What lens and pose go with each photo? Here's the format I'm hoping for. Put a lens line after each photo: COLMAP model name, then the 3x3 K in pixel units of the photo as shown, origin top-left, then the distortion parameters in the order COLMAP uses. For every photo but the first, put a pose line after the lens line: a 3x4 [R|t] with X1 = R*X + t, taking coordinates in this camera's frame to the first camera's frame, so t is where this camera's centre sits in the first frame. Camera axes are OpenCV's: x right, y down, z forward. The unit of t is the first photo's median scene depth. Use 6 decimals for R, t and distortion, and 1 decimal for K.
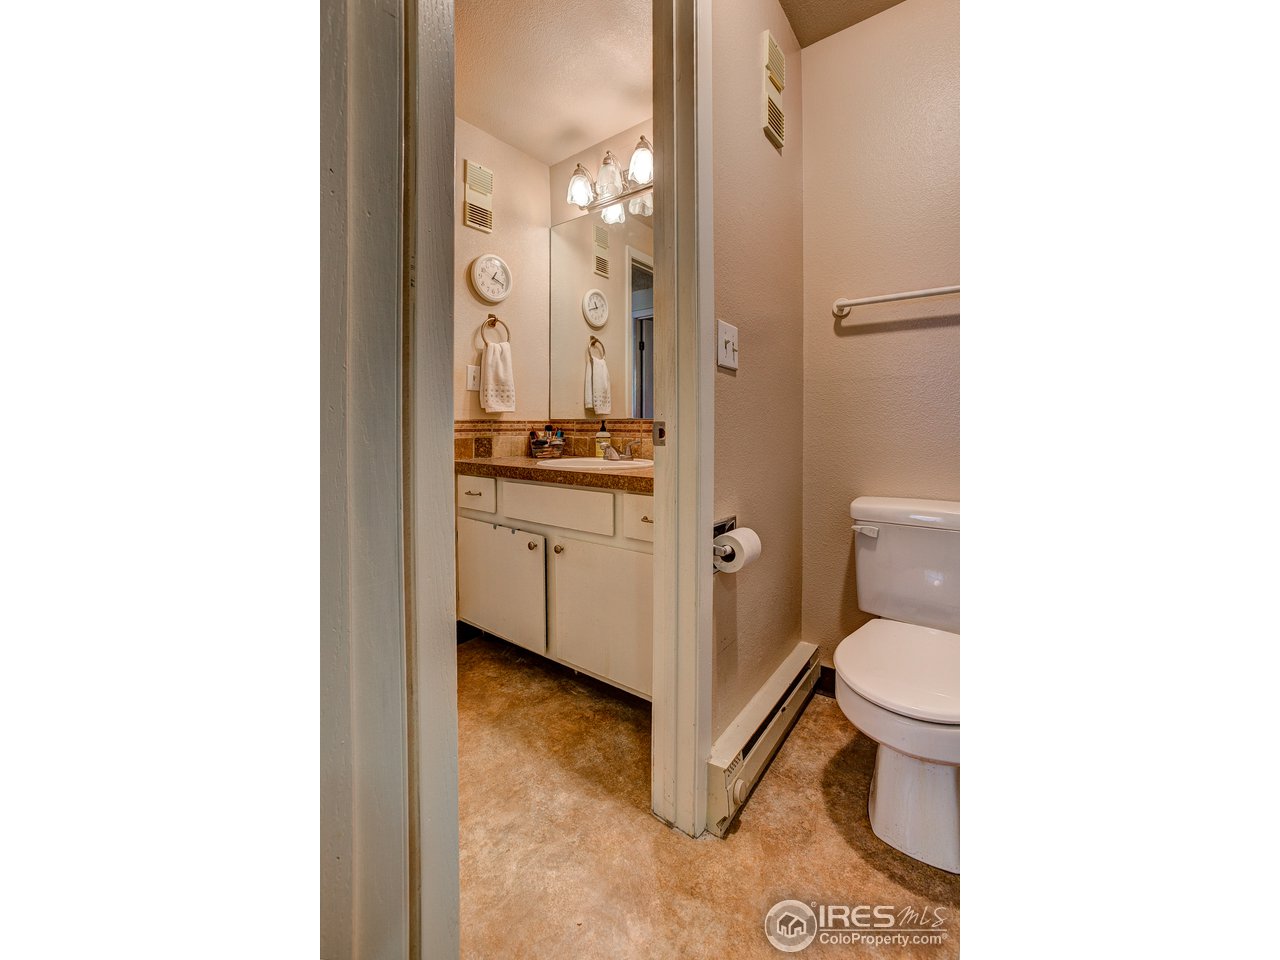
lens RADIAL K [[571.9, 0, 634.2], [0, 571.9, 472.9], [0, 0, 1]] dist [-0.081790, 0.039795]
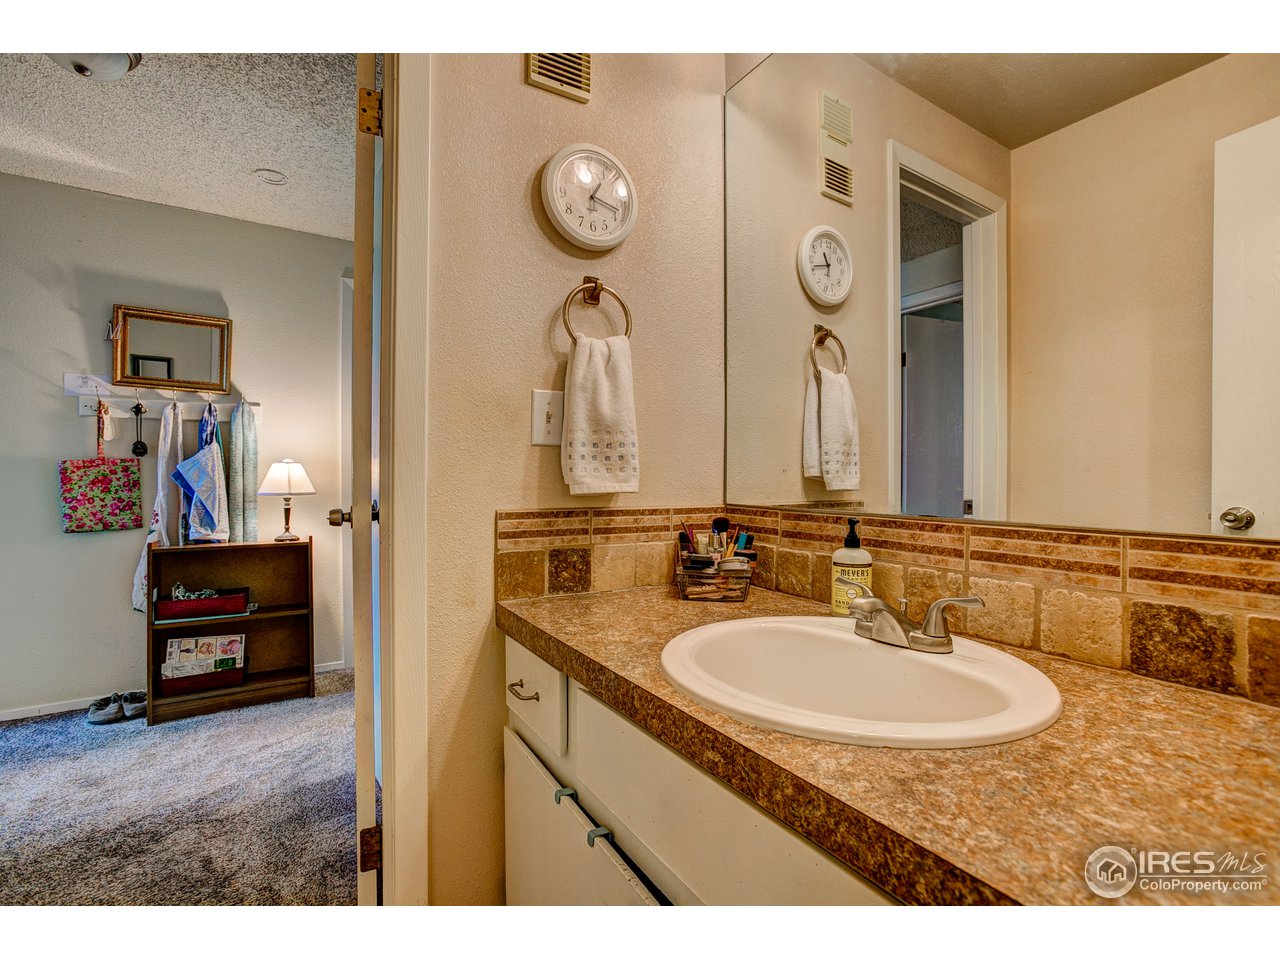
lens RADIAL K [[571.9, 0, 634.2], [0, 571.9, 472.9], [0, 0, 1]] dist [-0.081790, 0.039795]
pose [[0.933558, 0.002471, -0.358419, -0.054700], [-0.030159, 0.996972, -0.071680, -0.089585], [0.357156, 0.077727, 0.930805, 0.583322]]
